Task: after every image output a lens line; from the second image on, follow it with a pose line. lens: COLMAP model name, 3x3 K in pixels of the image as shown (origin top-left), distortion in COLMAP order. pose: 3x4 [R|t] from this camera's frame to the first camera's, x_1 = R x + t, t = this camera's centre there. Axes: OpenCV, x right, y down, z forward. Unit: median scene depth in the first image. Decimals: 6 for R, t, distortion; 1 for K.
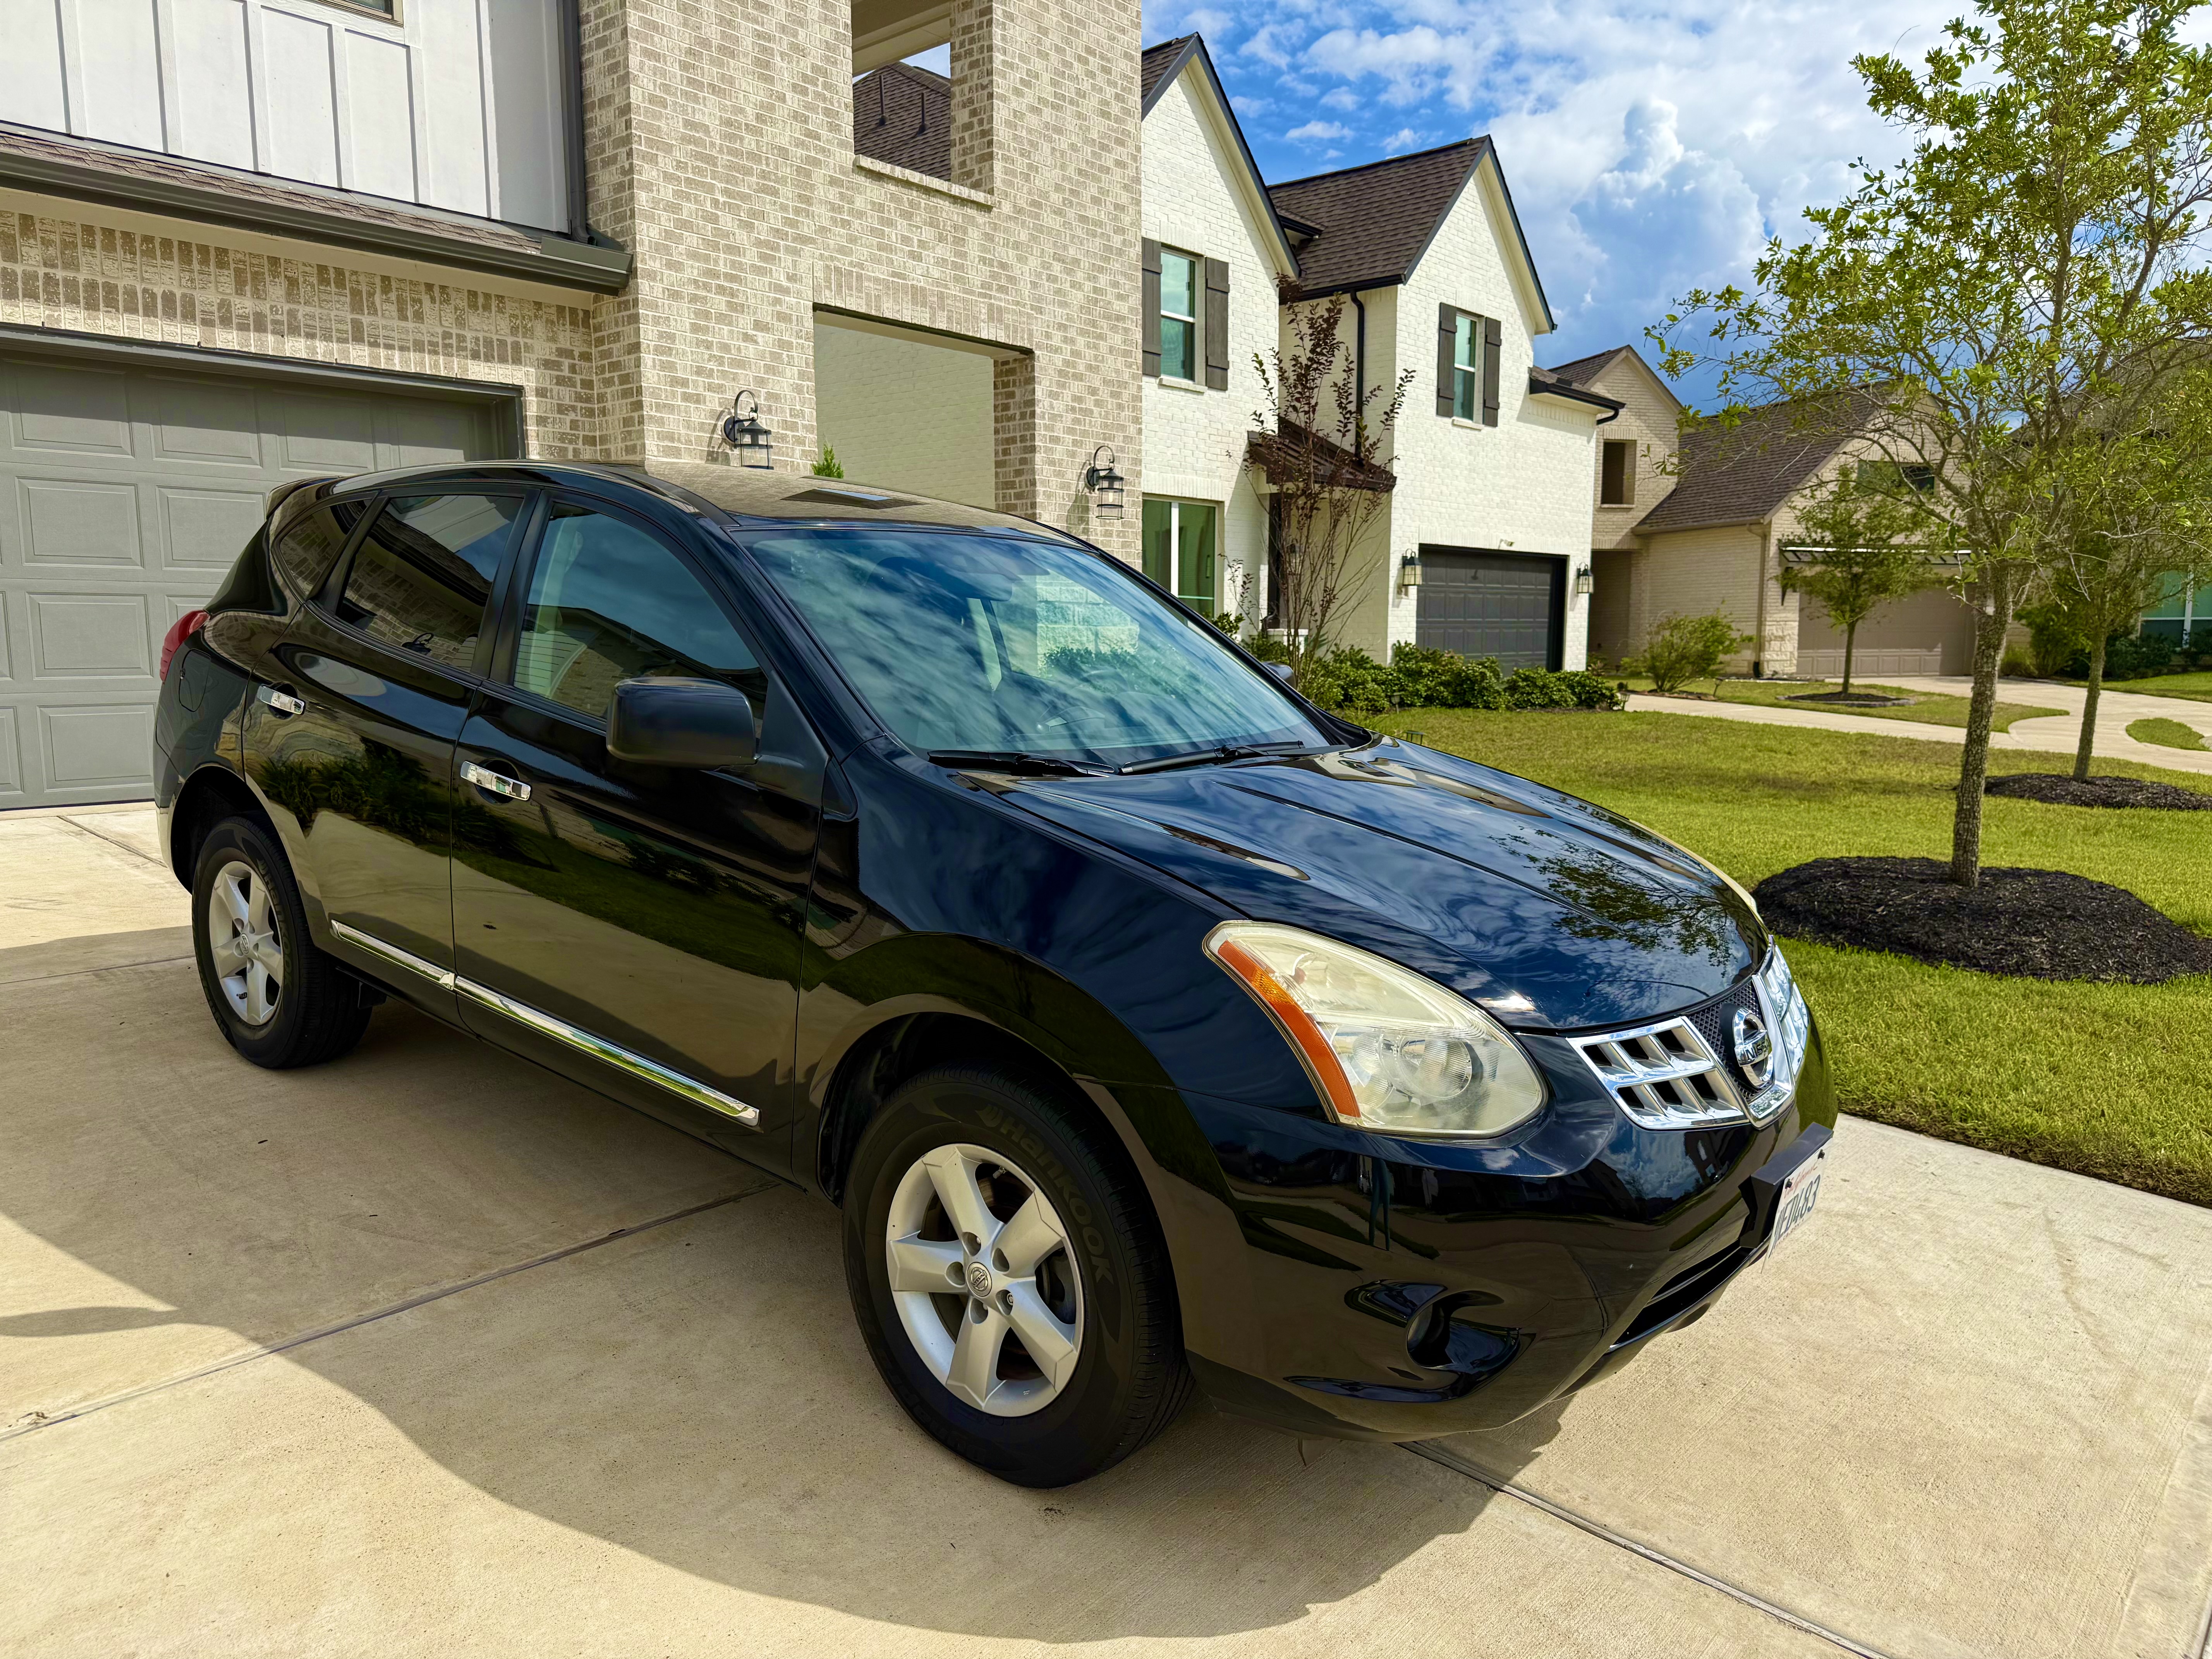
lens RADIAL K [[1563.1, 0, 1106.0], [0, 1563.1, 829.5], [0, 0, 1]] dist [0.006561, -0.005392]
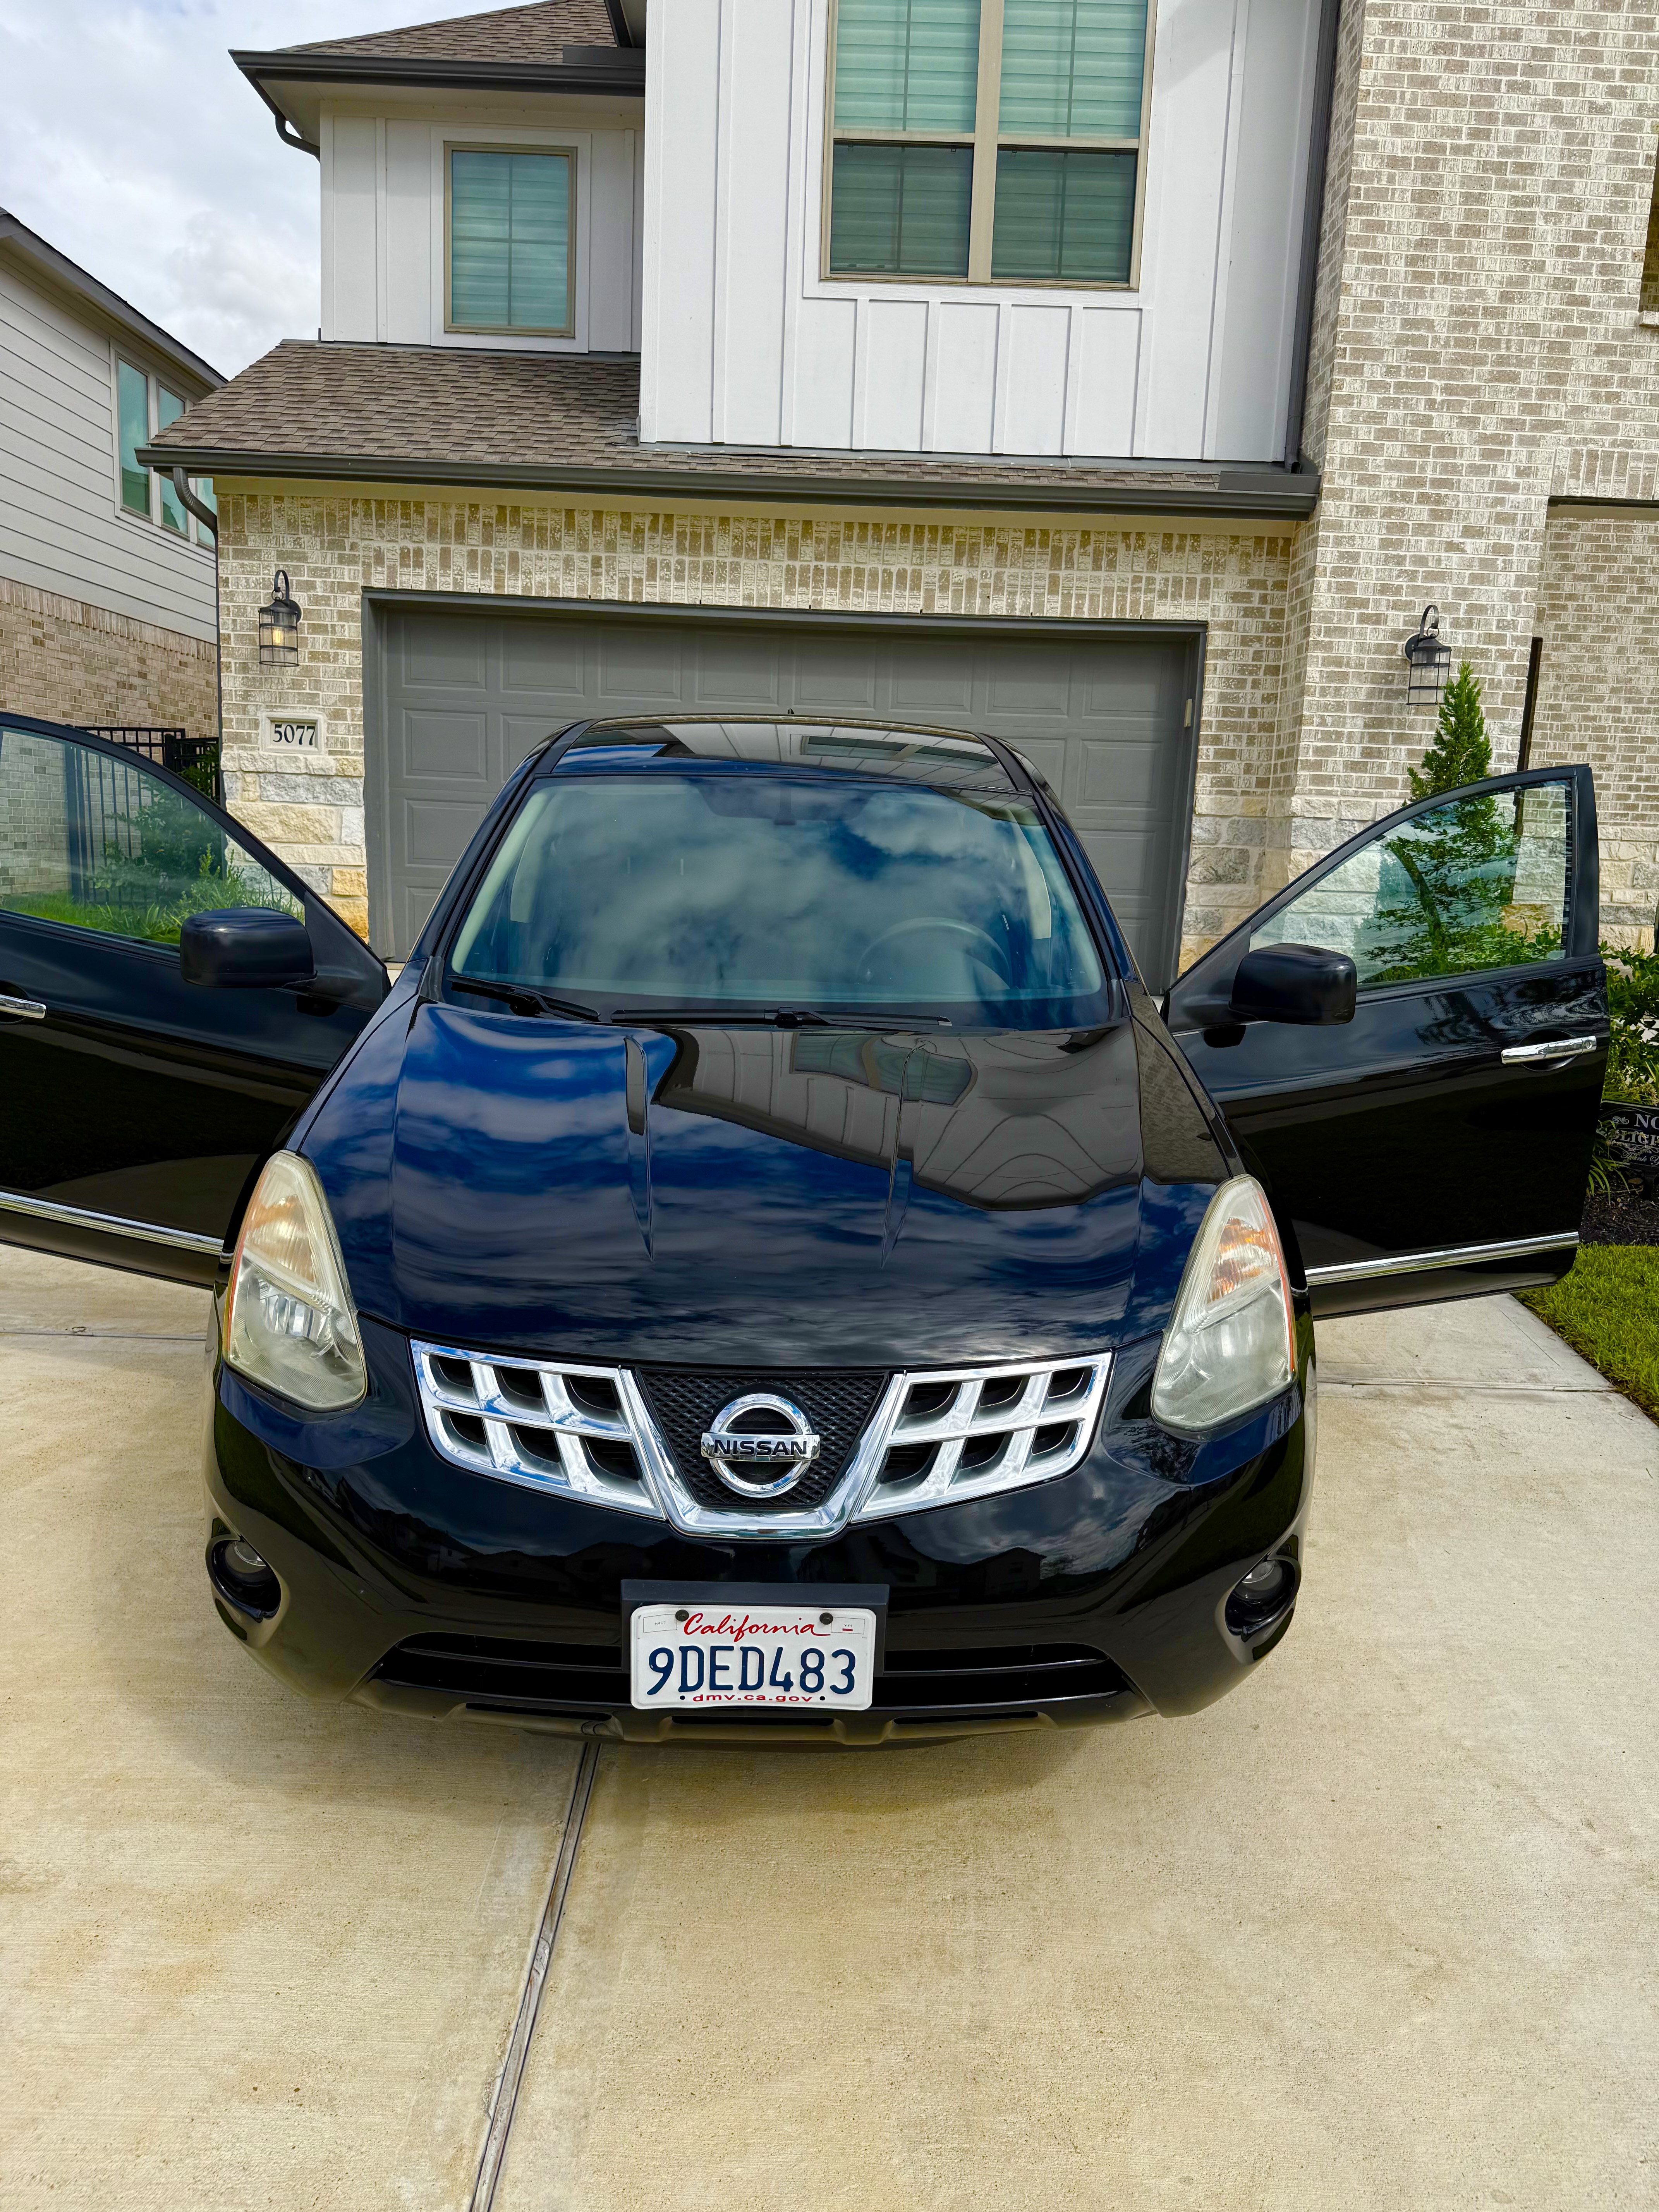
lens RADIAL K [[1556.1, 0, 841.3], [0, 1556.1, 1103.1], [0, 0, 1]] dist [0.009542, -0.007047]
pose [[0.670502, 0.148364, -0.726922, 0.256036], [-0.125641, 0.988356, 0.085833, -0.026018], [0.731192, 0.033780, 0.681335, 0.129915]]
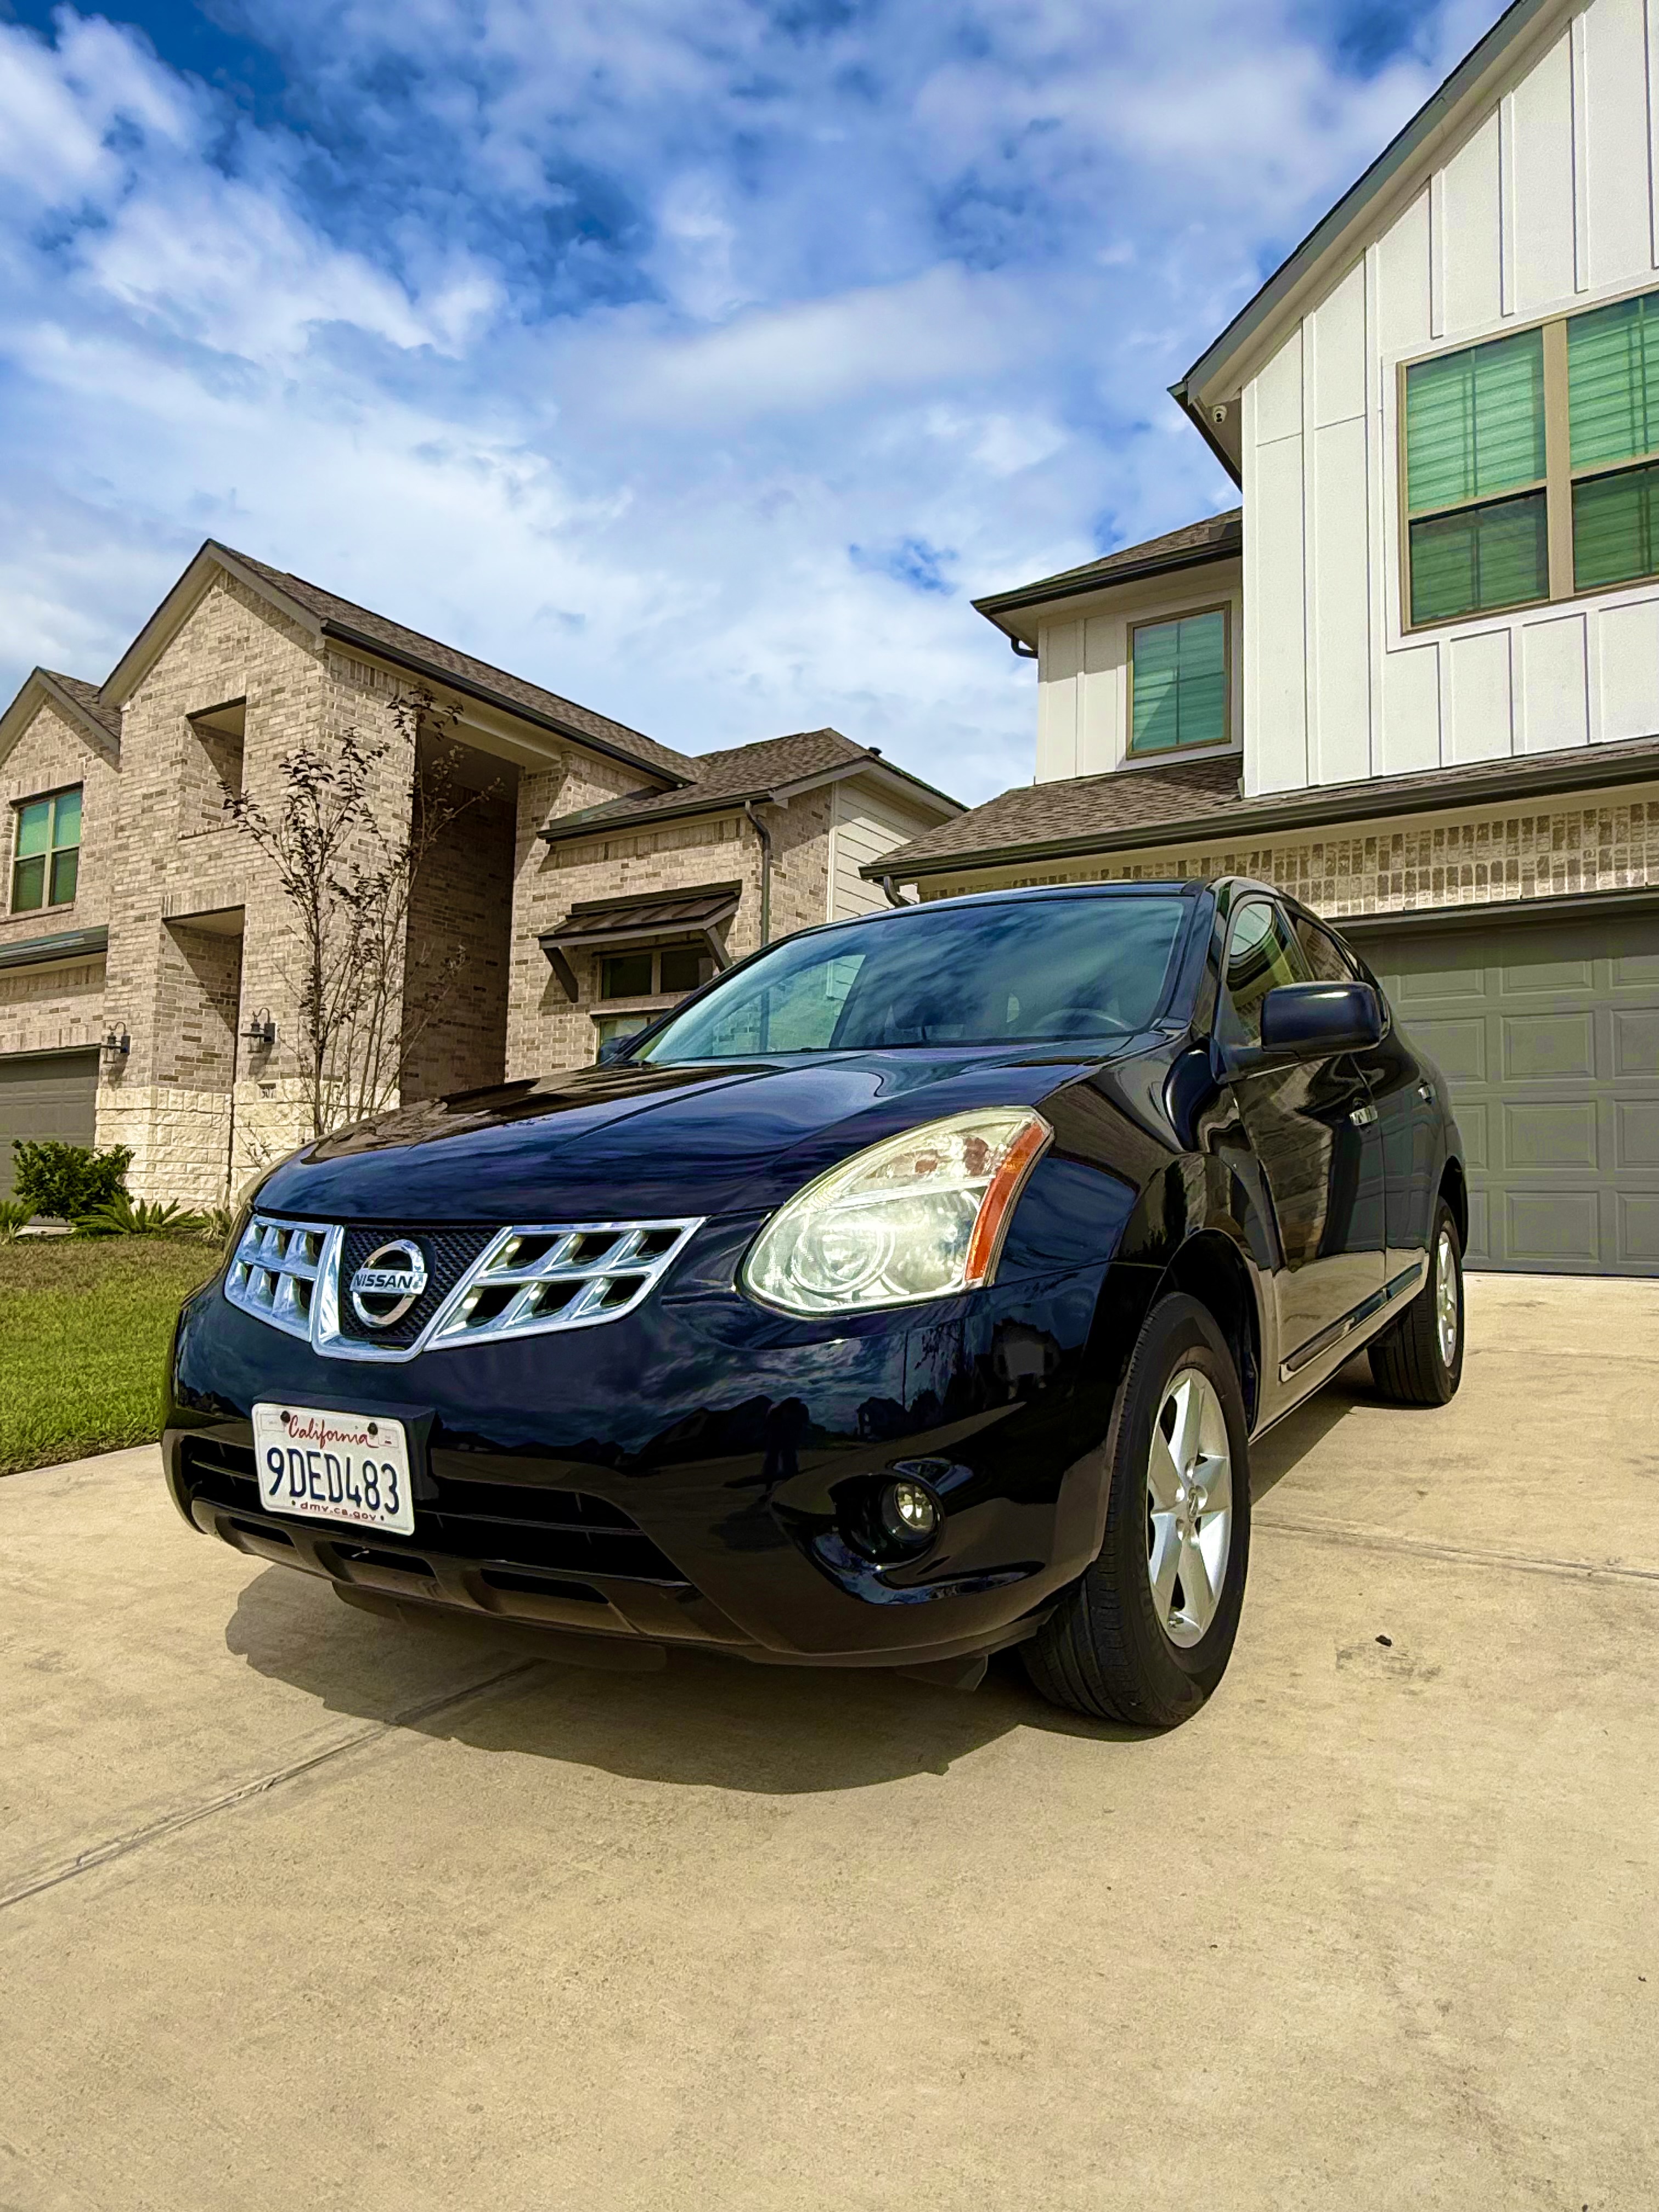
lens RADIAL K [[1382.5, 0, 845.6], [0, 1382.5, 1093.3], [0, 0, 1]] dist [-0.004679, 0.003951]
pose [[0.165038, -0.085043, -0.982614, 0.318036], [-0.134041, 0.985098, -0.107771, 0.022318], [0.977136, 0.149497, 0.151180, 0.292516]]
